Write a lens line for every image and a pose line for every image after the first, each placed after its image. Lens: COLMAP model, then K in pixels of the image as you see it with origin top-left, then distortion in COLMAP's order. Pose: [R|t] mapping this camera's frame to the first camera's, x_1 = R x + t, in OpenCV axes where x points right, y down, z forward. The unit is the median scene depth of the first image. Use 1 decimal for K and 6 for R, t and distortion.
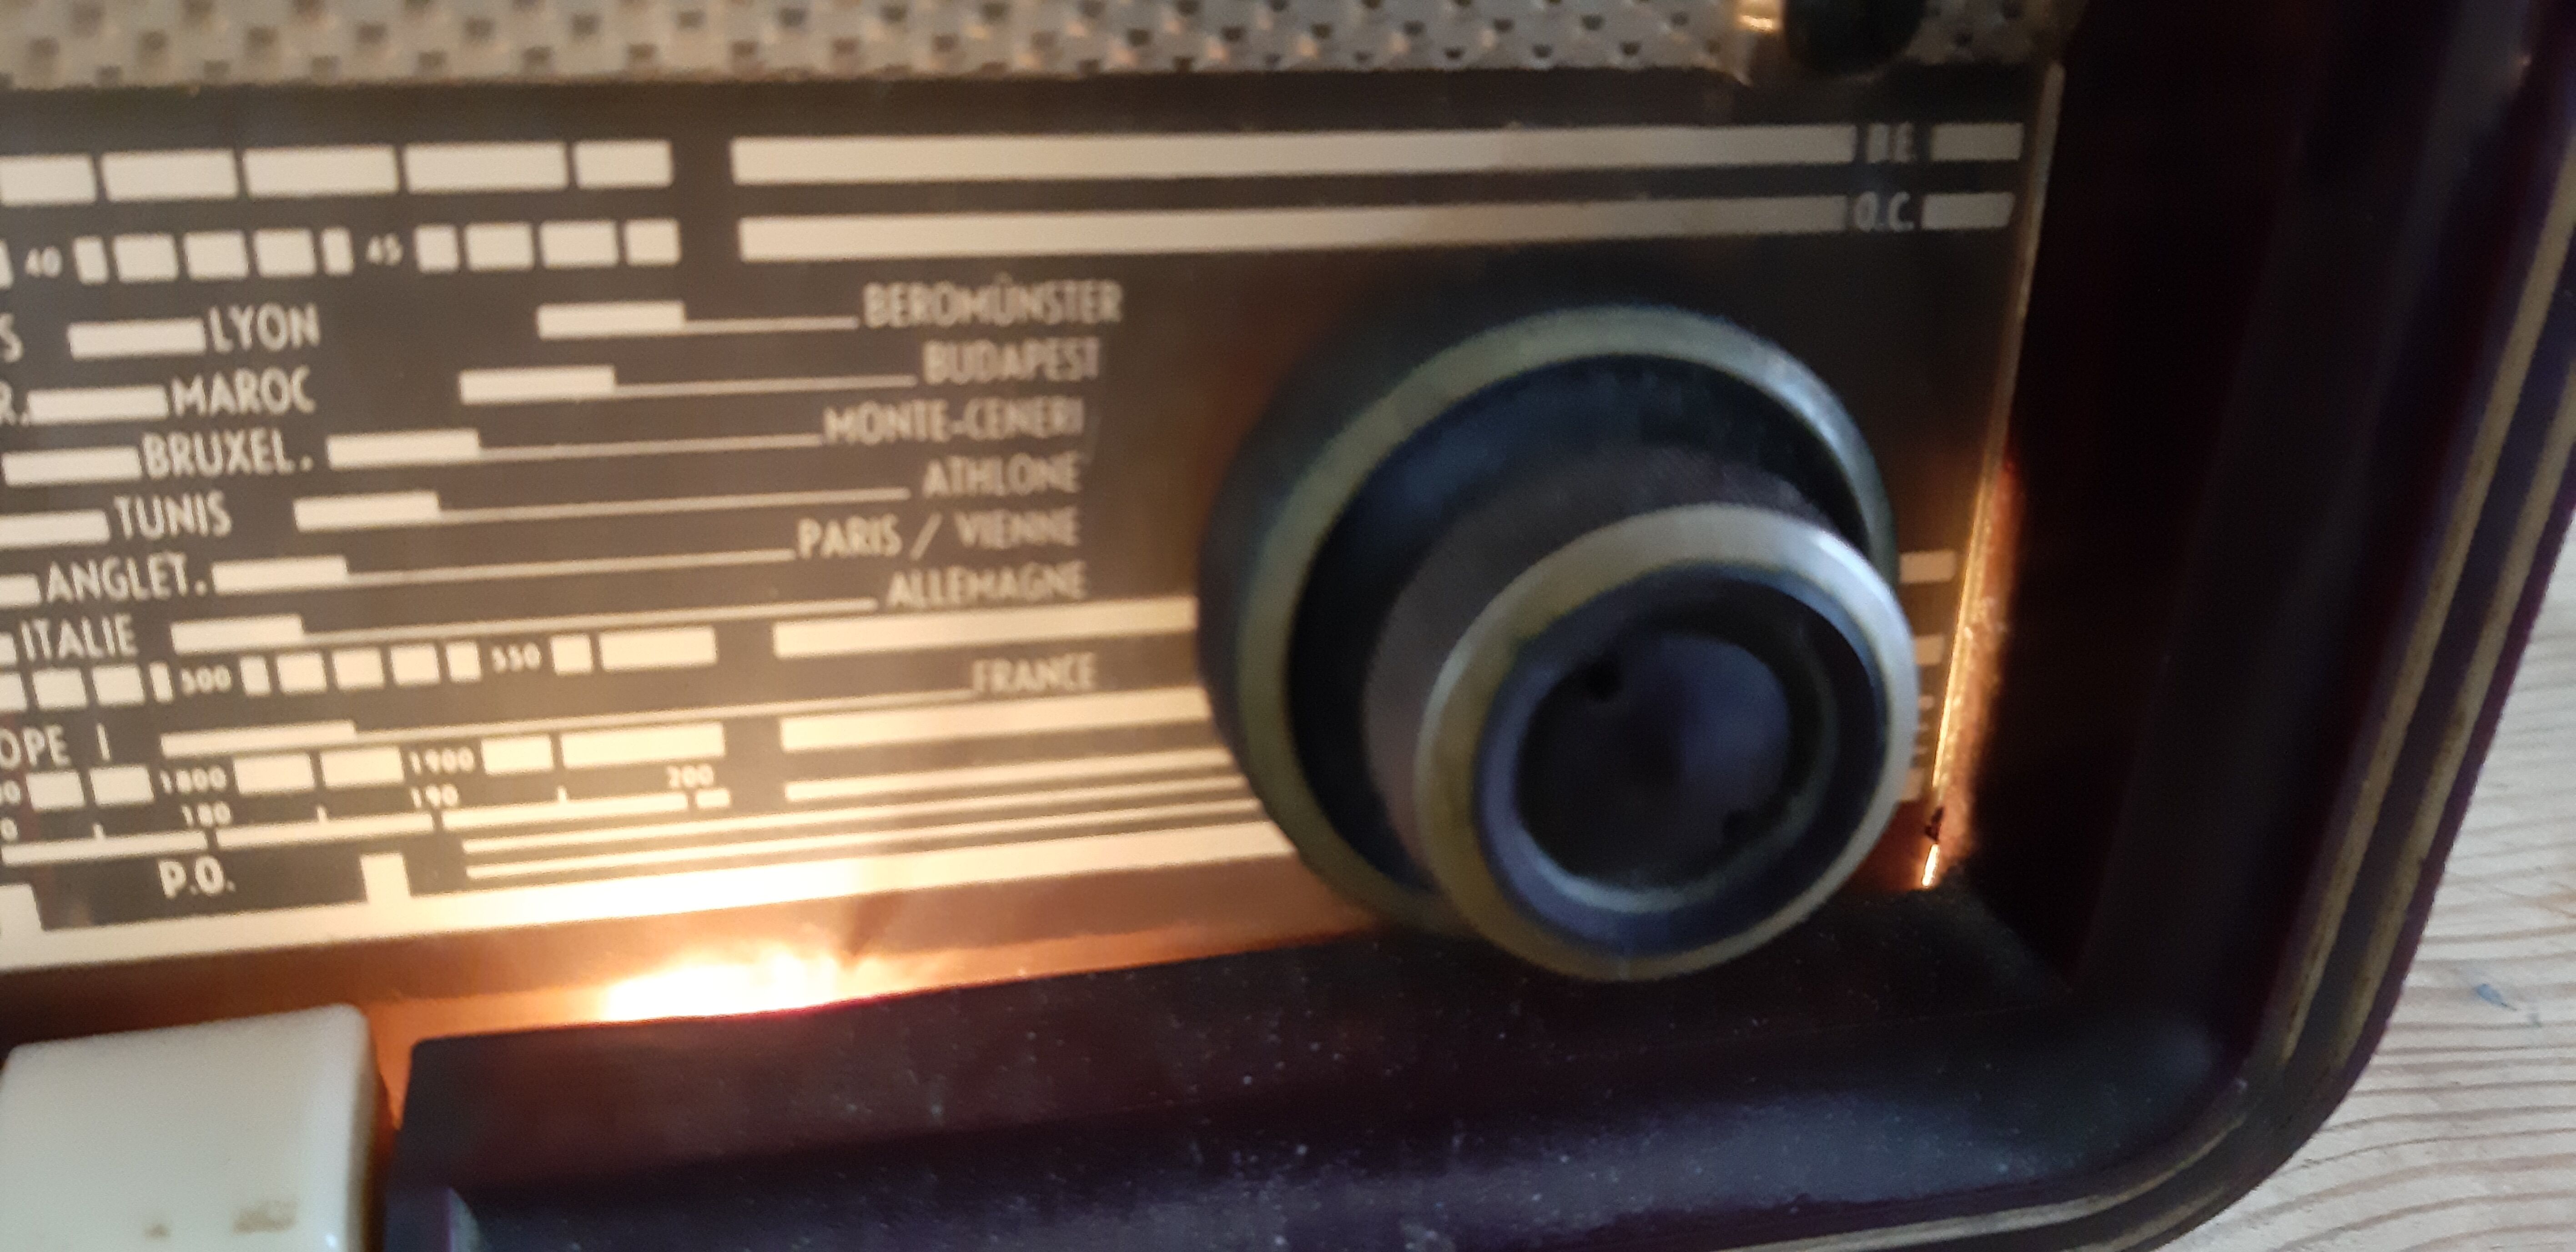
lens RADIAL K [[2108.6, 0, 1288.0], [0, 2108.6, 626.0], [0, 0, 1]] dist [0.001315, -0.139150]
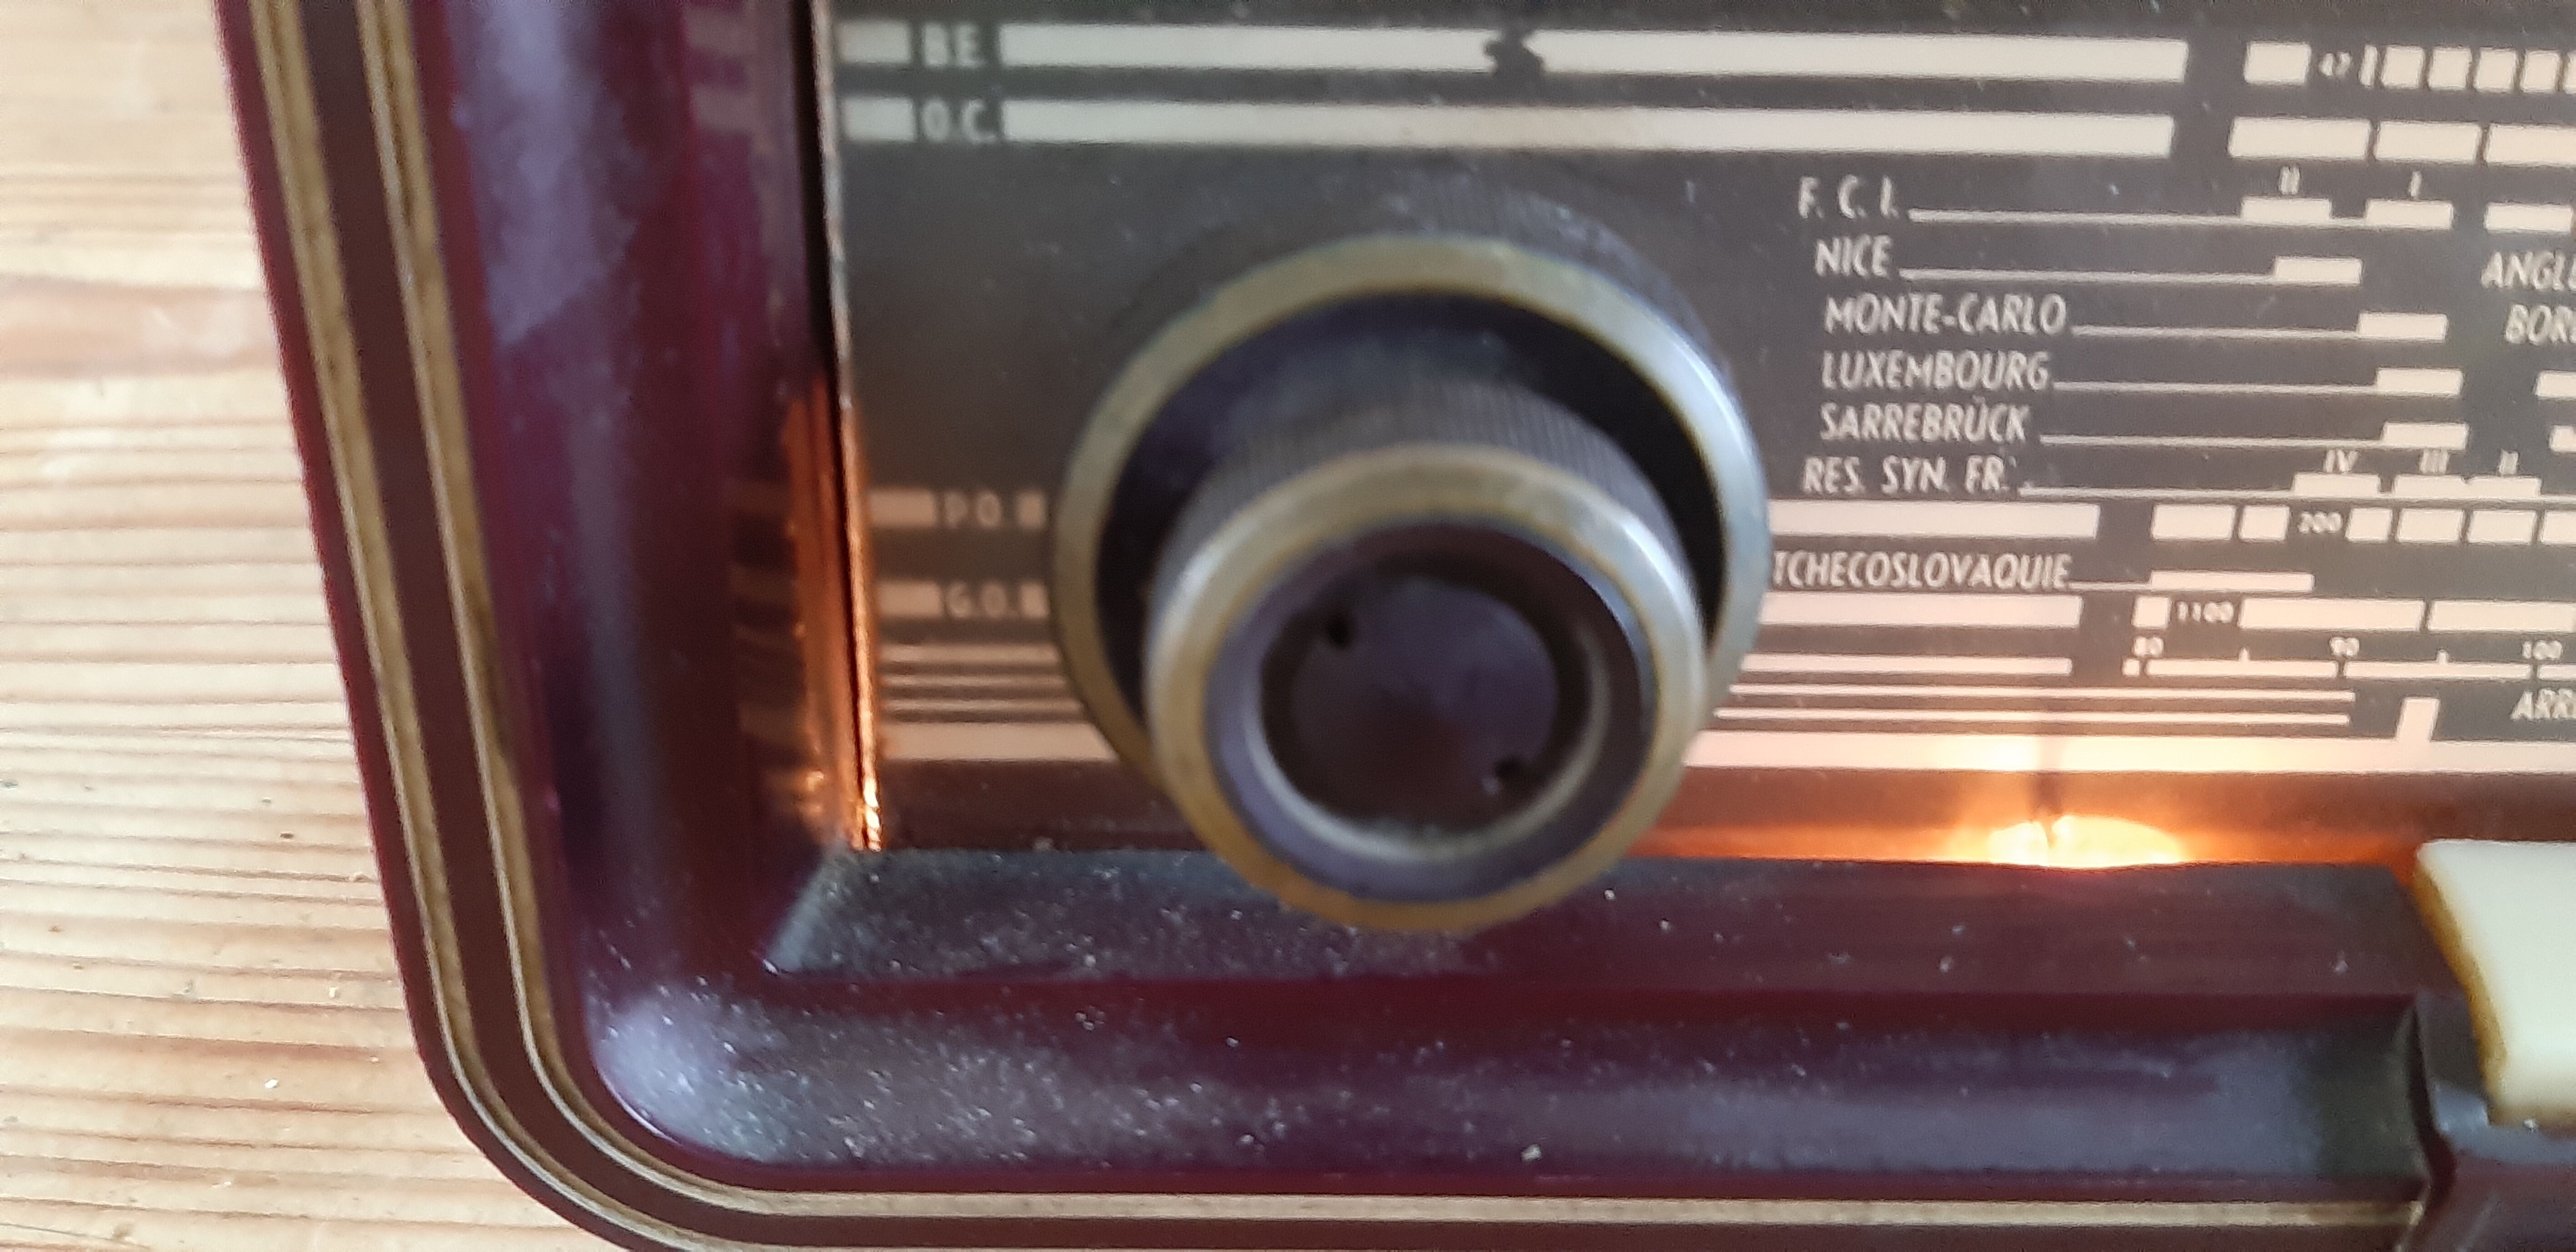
lens RADIAL K [[2080.5, 0, 1241.2], [0, 2080.5, 623.0], [0, 0, 1]] dist [0.071747, -0.187890]
pose [[0.968971, 0.093057, -0.228989, -1.612772], [-0.081198, 0.994848, 0.060698, 0.111667], [0.233458, -0.040221, 0.971535, -0.411045]]
